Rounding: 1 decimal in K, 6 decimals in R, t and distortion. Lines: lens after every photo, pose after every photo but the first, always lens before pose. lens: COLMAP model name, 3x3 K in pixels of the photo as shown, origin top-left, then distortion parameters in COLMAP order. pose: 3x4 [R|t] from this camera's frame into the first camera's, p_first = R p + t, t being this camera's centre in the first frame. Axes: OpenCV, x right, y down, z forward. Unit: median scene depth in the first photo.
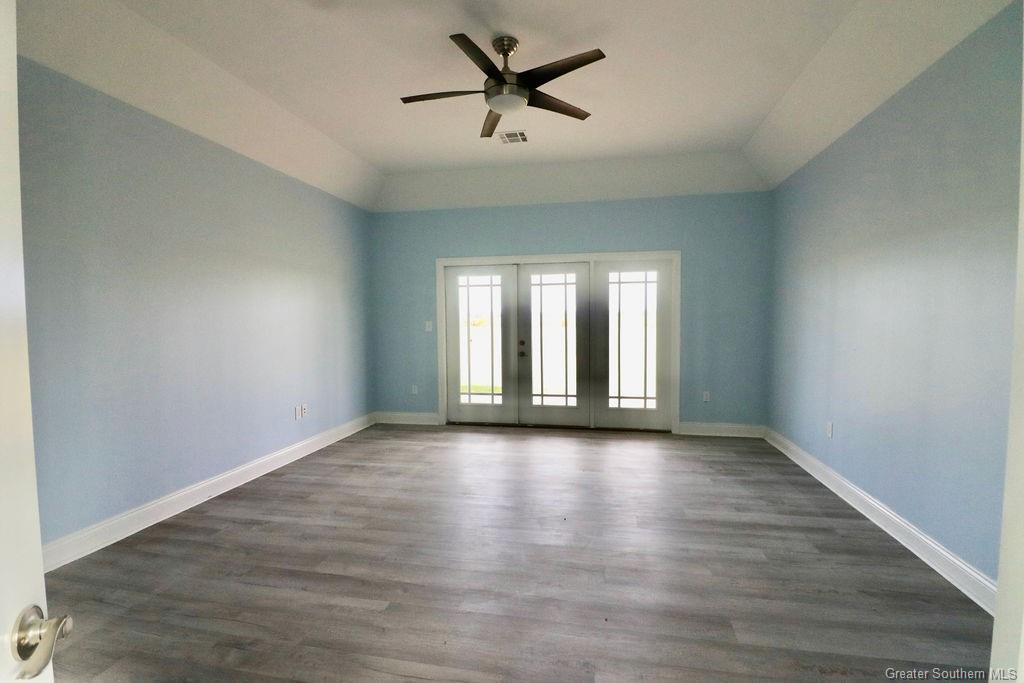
lens RADIAL K [[472.0, 0, 511.9], [0, 472.0, 343.3], [0, 0, 1]] dist [0.001978, -0.017349]
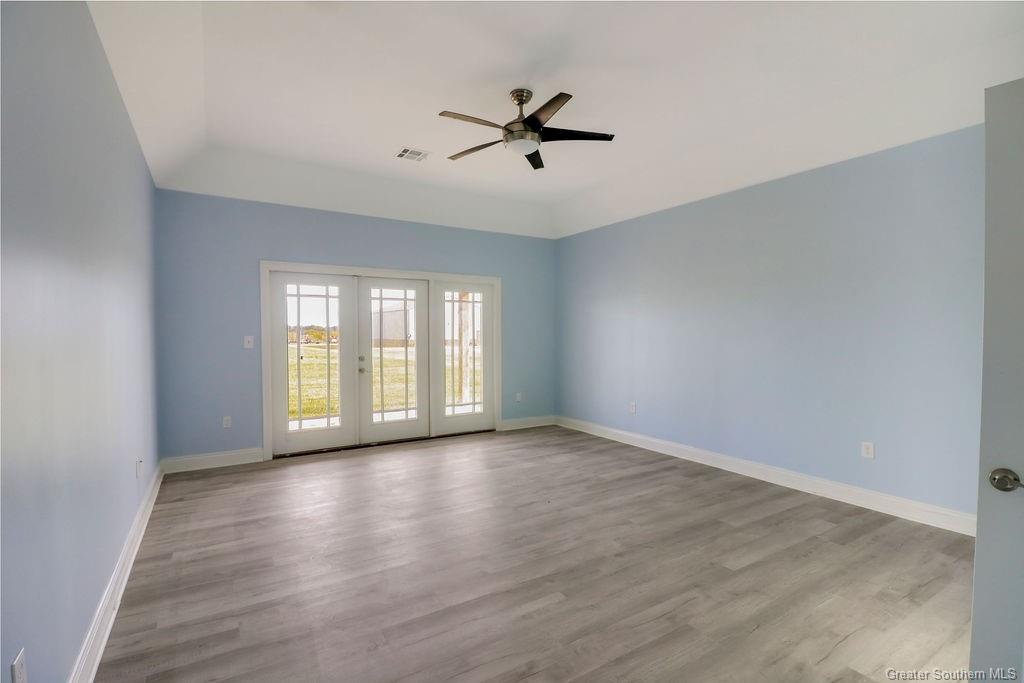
lens RADIAL K [[472.0, 0, 511.9], [0, 472.0, 343.3], [0, 0, 1]] dist [0.001978, -0.017349]
pose [[0.728911, -0.007789, 0.684564, -0.442566], [0.030347, 0.999320, -0.020943, -0.002716], [-0.683936, 0.036040, 0.728652, 0.105173]]
